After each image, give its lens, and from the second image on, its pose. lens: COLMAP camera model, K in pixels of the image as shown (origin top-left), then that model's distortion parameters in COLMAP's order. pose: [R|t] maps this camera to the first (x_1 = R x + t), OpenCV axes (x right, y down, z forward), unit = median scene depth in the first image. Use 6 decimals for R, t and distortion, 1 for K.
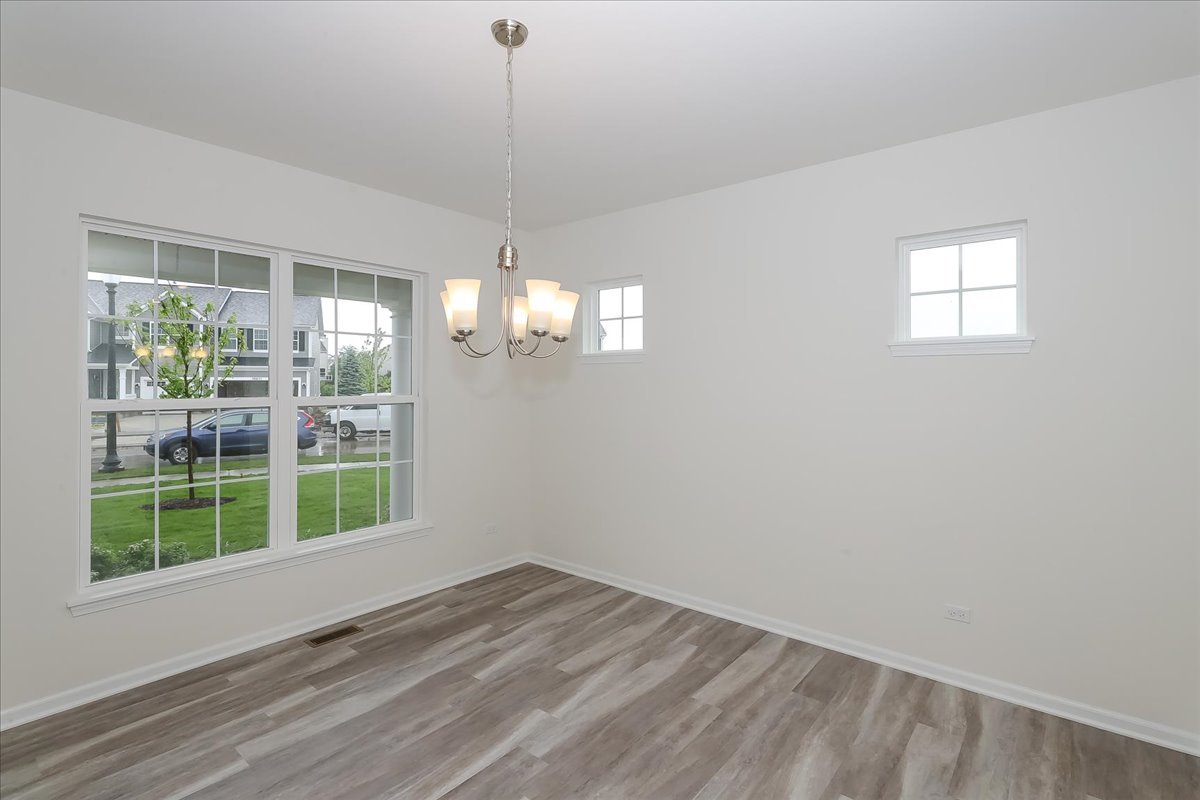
lens RADIAL K [[559.0, 0, 594.8], [0, 559.0, 381.9], [0, 0, 1]] dist [-0.001316, -0.000025]
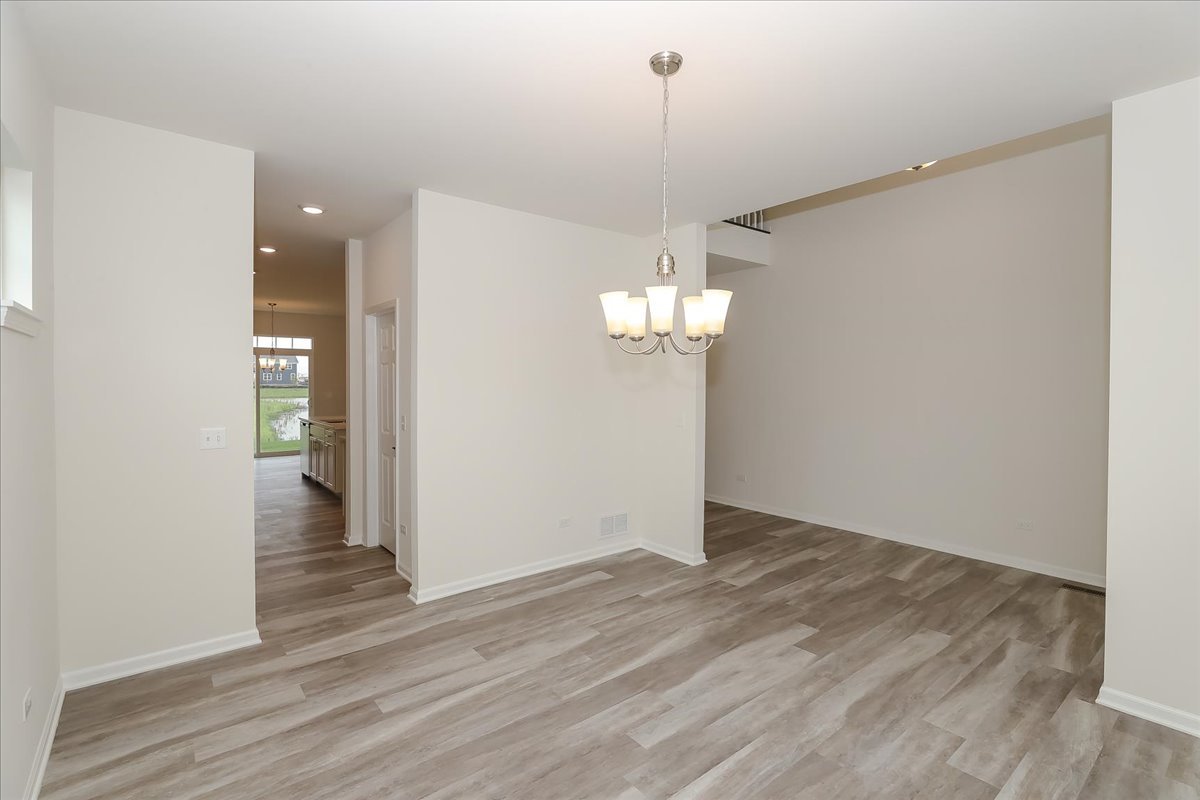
lens RADIAL K [[559.0, 0, 594.8], [0, 559.0, 381.9], [0, 0, 1]] dist [-0.001316, -0.000025]
pose [[-0.984107, -0.010392, 0.177274, -0.176352], [-0.009510, 0.999938, 0.005826, 0.010736], [-0.177324, 0.004047, -0.984144, 1.740940]]
